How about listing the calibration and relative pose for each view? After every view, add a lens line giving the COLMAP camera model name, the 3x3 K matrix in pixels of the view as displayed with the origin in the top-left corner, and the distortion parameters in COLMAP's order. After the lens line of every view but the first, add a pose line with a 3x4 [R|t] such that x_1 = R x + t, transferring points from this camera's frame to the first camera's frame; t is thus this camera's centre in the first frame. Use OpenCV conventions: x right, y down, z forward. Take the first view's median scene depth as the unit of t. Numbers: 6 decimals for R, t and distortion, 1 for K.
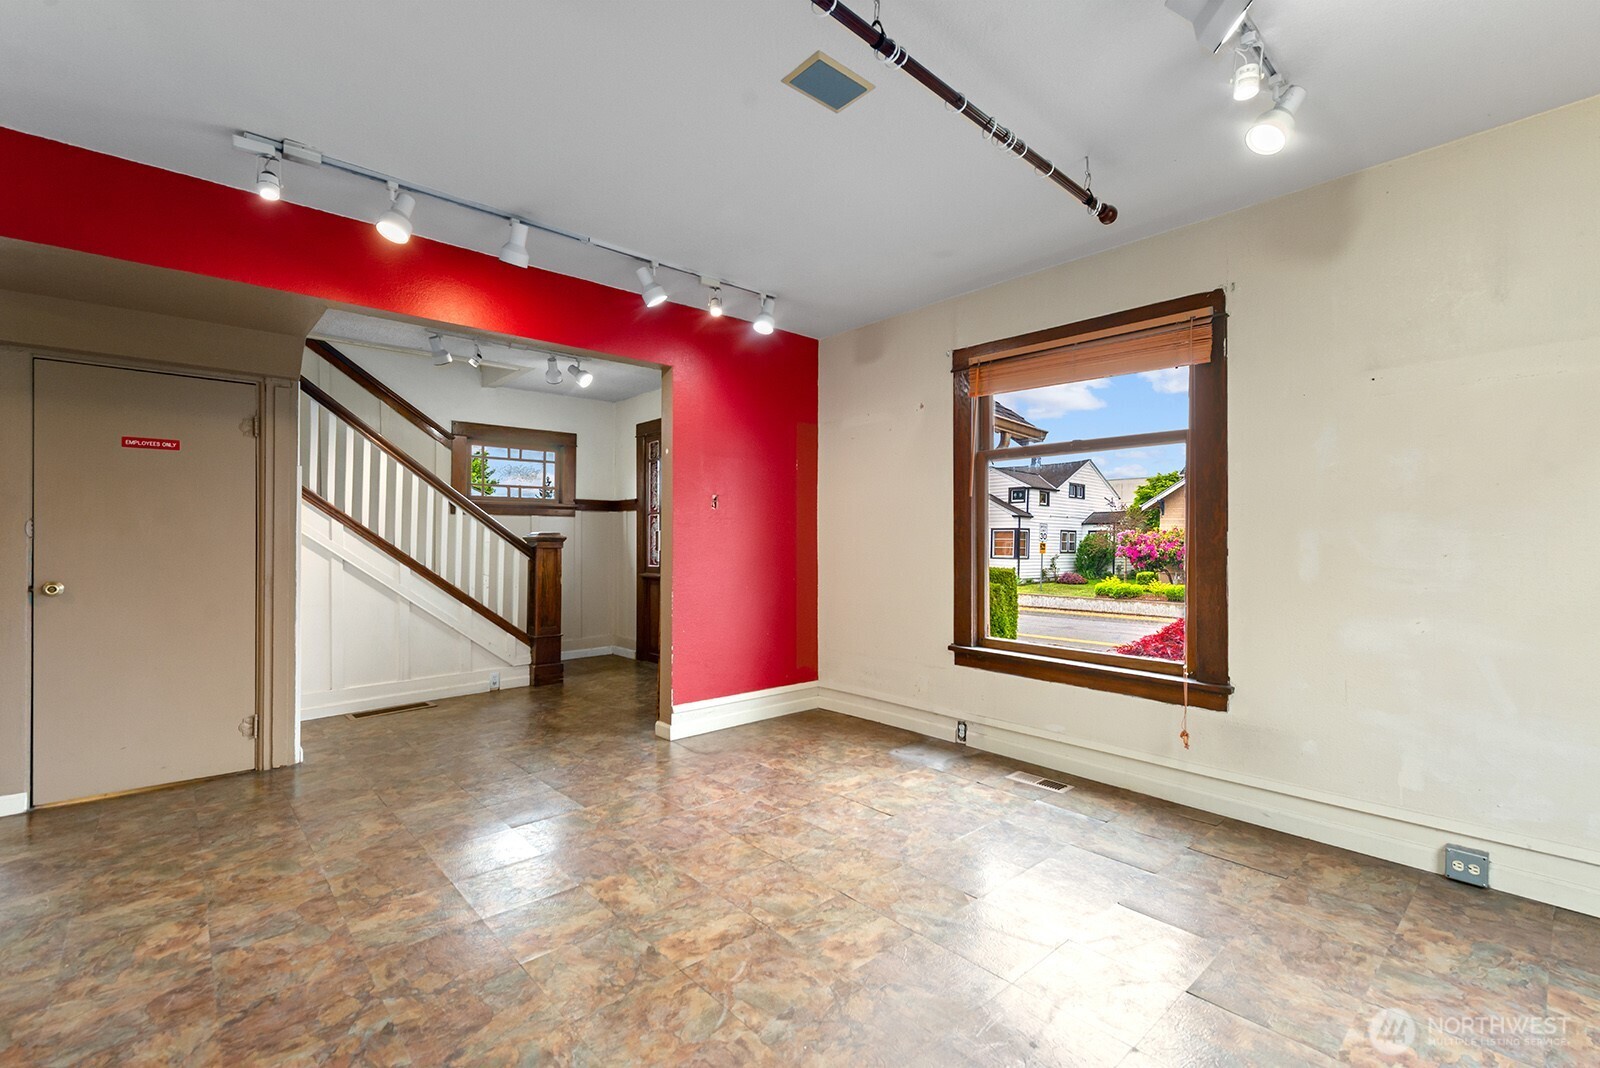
lens RADIAL K [[694.7, 0, 796.5], [0, 694.7, 549.2], [0, 0, 1]] dist [0.003206, -0.001604]
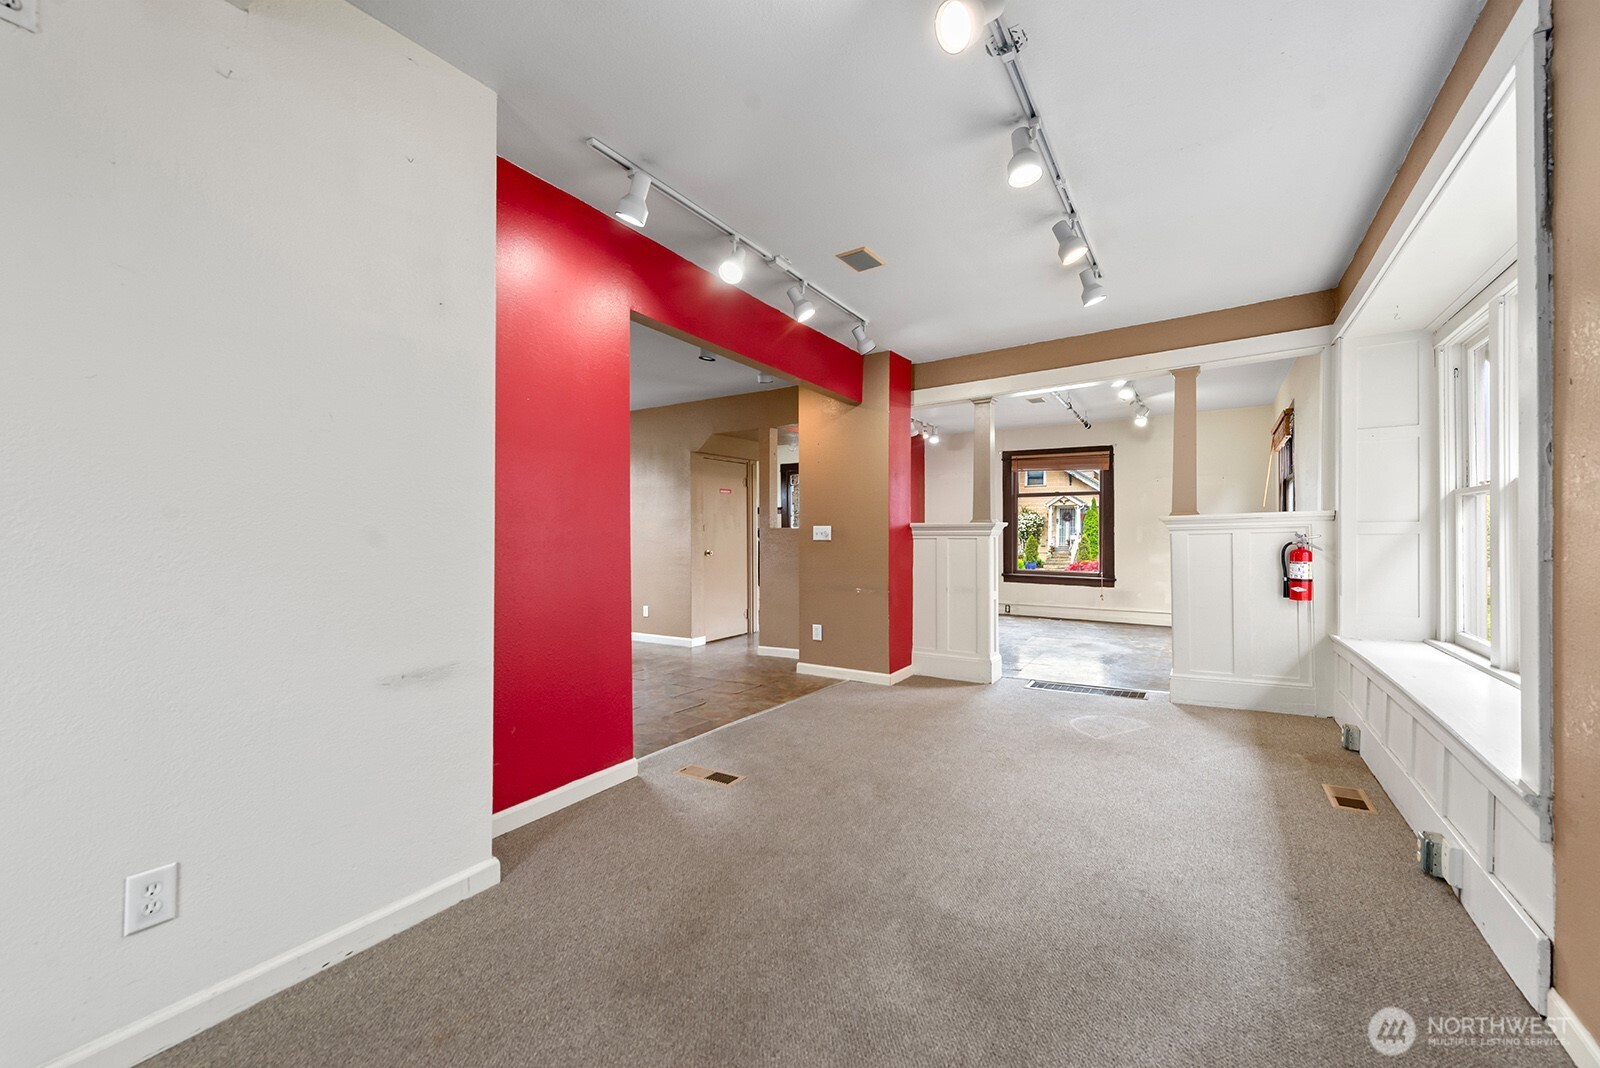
lens RADIAL K [[656.7, 0, 794.7], [0, 656.7, 543.3], [0, 0, 1]] dist [0.008608, -0.002914]
pose [[0.962115, -0.009942, 0.272462, -0.861322], [0.007743, 0.999928, 0.009144, 0.004568], [-0.272533, -0.006687, 0.962123, -0.787050]]
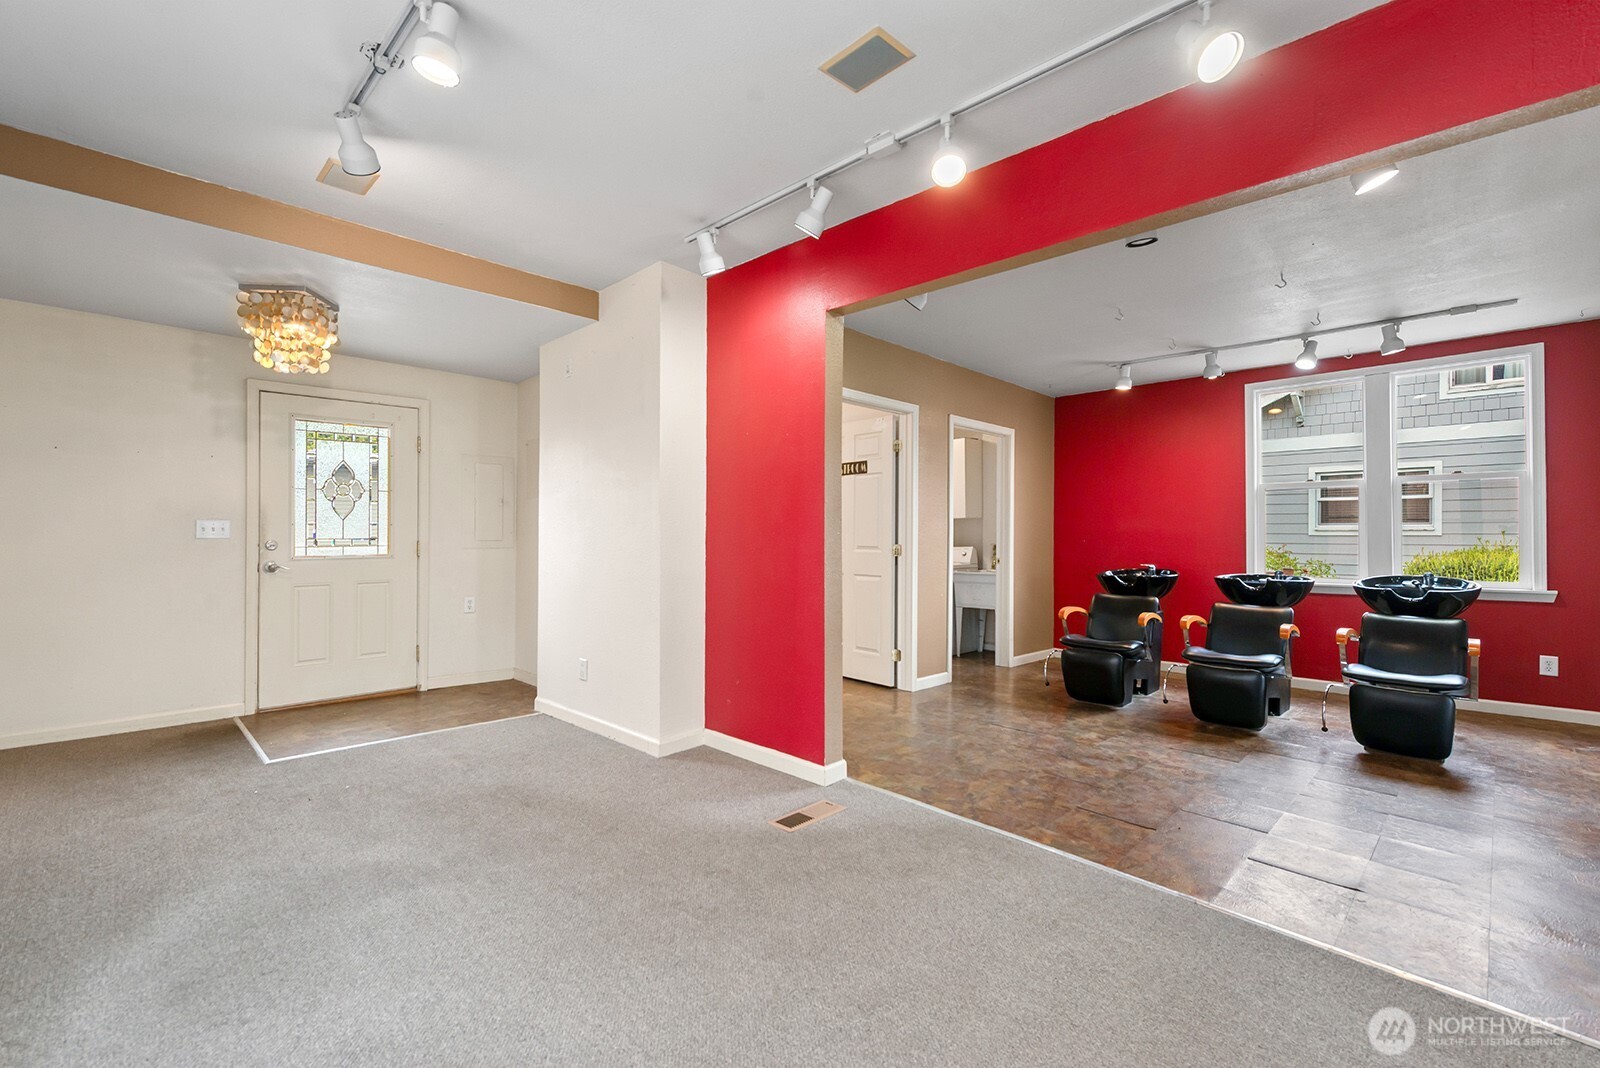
lens RADIAL K [[694.7, 0, 791.9], [0, 694.7, 525.0], [0, 0, 1]] dist [0.003206, -0.001604]
pose [[0.047816, -0.016824, -0.998714, -0.190686], [-0.007994, 0.999820, -0.017225, 0.000710], [0.998824, 0.008807, 0.047673, -0.202979]]
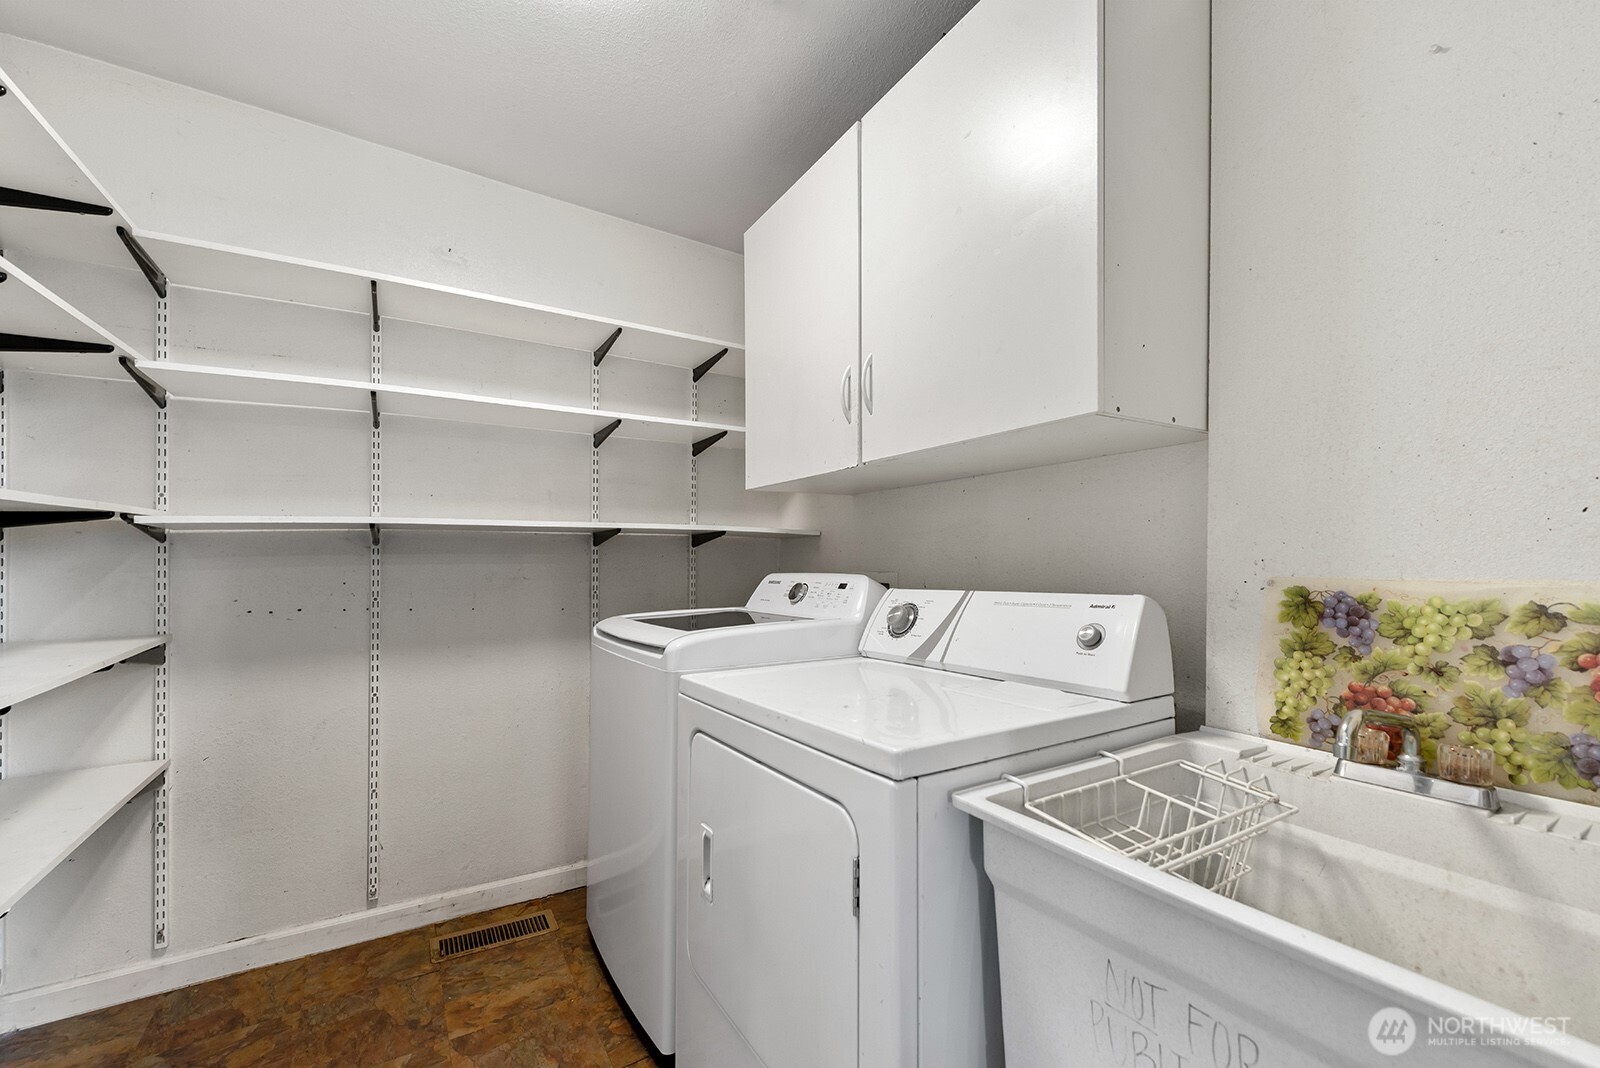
lens RADIAL K [[630.6, 0, 809.8], [0, 630.6, 548.1], [0, 0, 1]] dist [0.002327, 0.000106]
pose [[-0.157116, -0.010499, -0.987524, -1.395296], [-0.008979, 0.999917, -0.009203, 0.004464], [0.987539, 0.007421, -0.157197, 0.165614]]
